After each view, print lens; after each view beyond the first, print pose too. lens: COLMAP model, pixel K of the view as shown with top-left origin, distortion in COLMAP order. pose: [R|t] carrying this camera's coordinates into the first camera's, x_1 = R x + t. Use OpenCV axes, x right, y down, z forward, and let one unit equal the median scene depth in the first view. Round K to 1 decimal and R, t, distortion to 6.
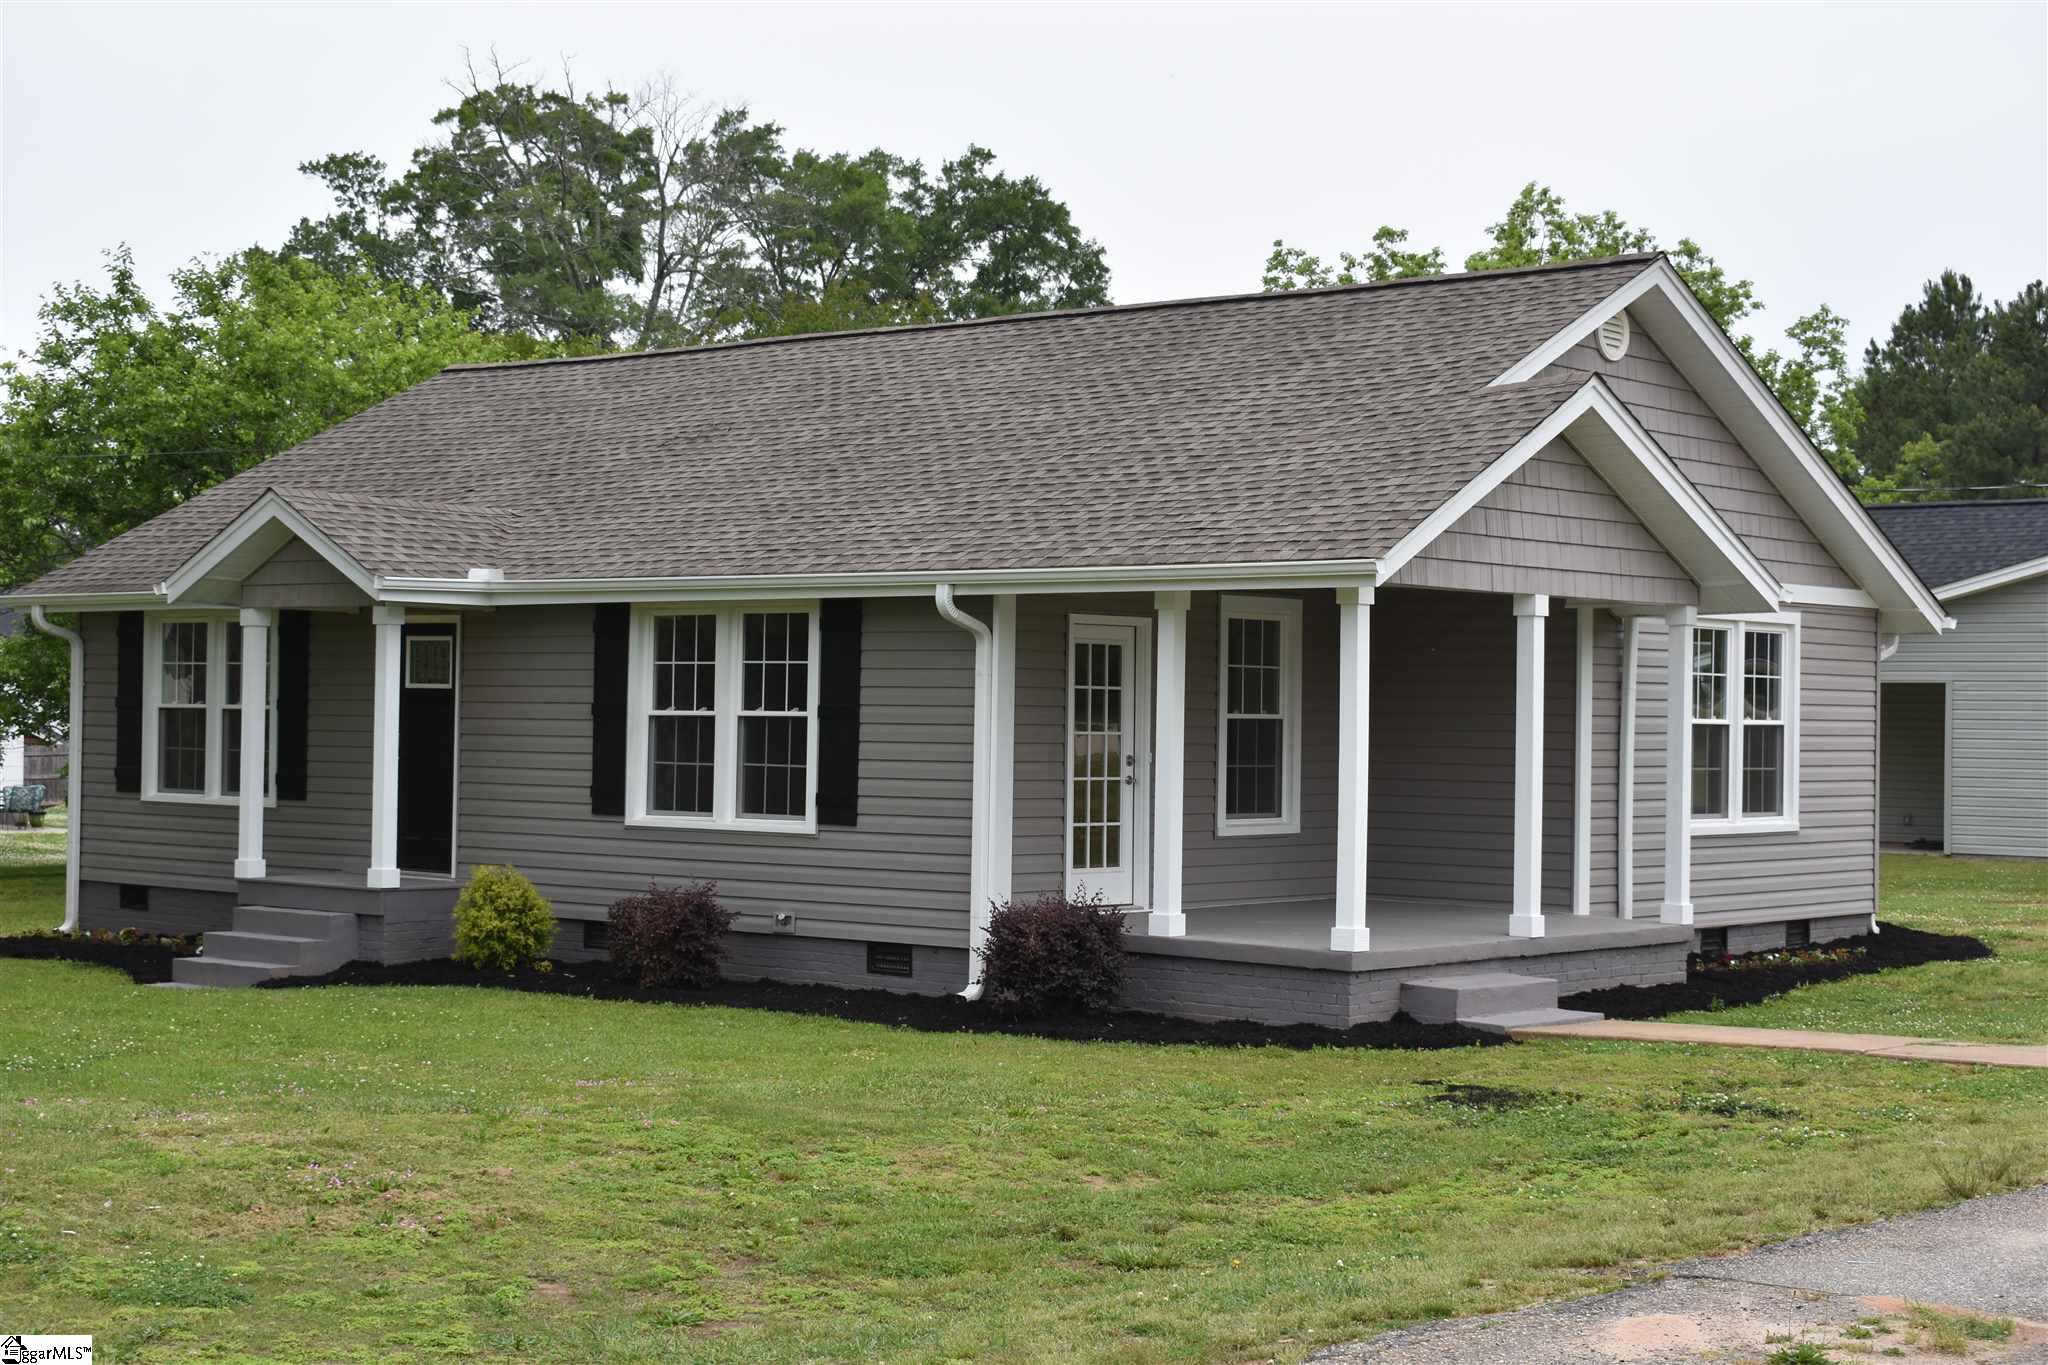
lens RADIAL K [[3098.7, 0, 1020.0], [0, 3098.7, 686.7], [0, 0, 1]] dist [-0.020783, -0.062086]
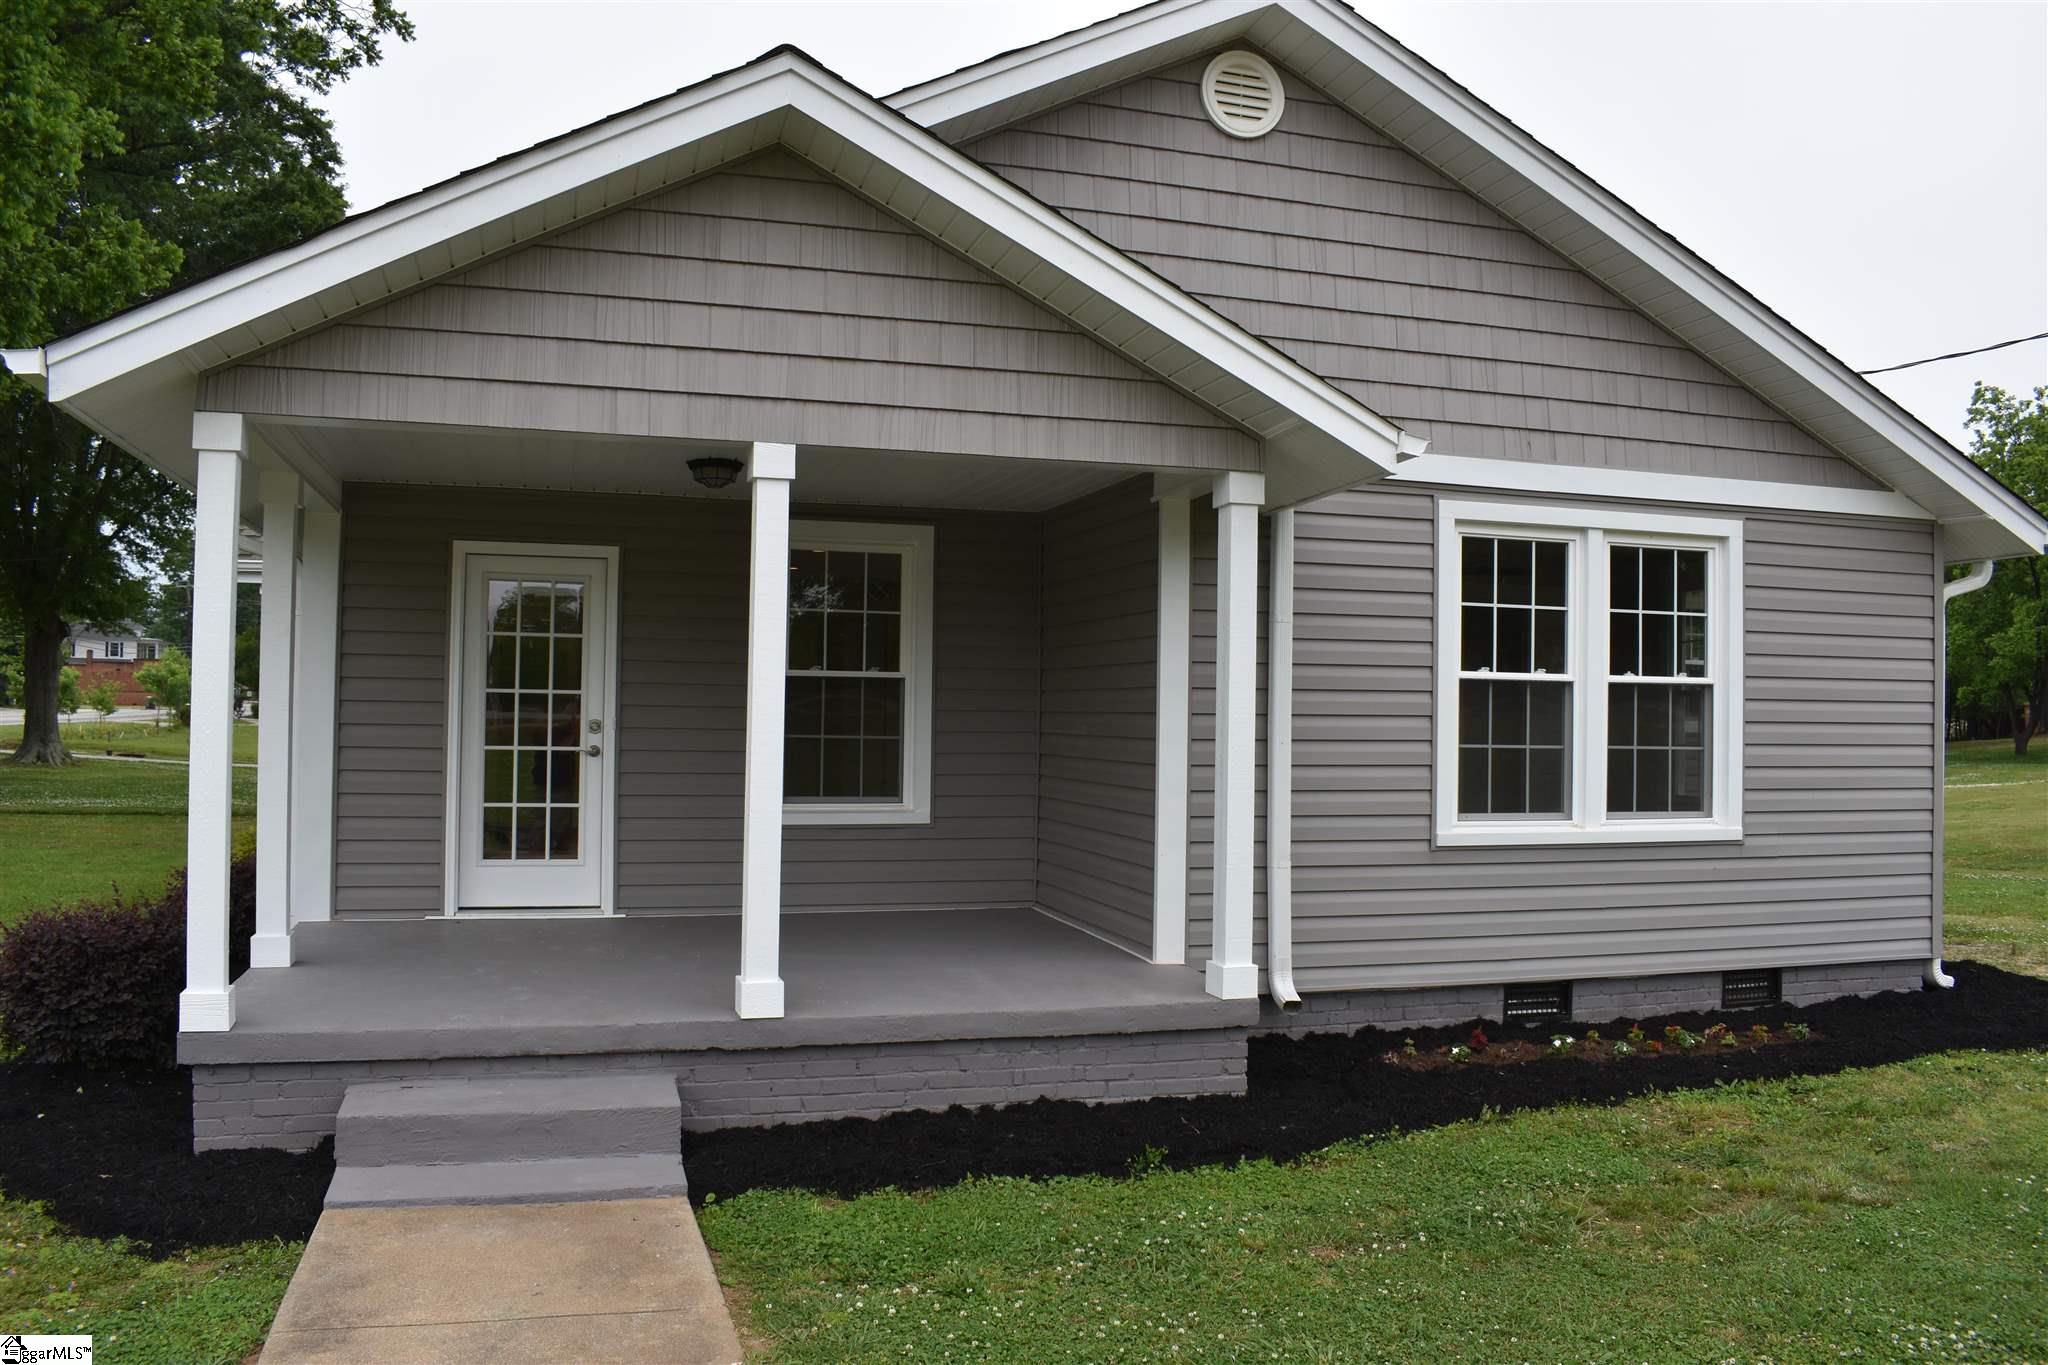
lens RADIAL K [[1594.1, 0, 1030.7], [0, 1594.1, 678.1], [0, 0, 1]] dist [-0.096495, 0.015979]
pose [[0.845070, -0.015022, -0.534444, 0.334534], [0.002801, 0.999716, -0.023672, 0.020652], [0.534648, 0.018508, 0.844872, 0.689515]]
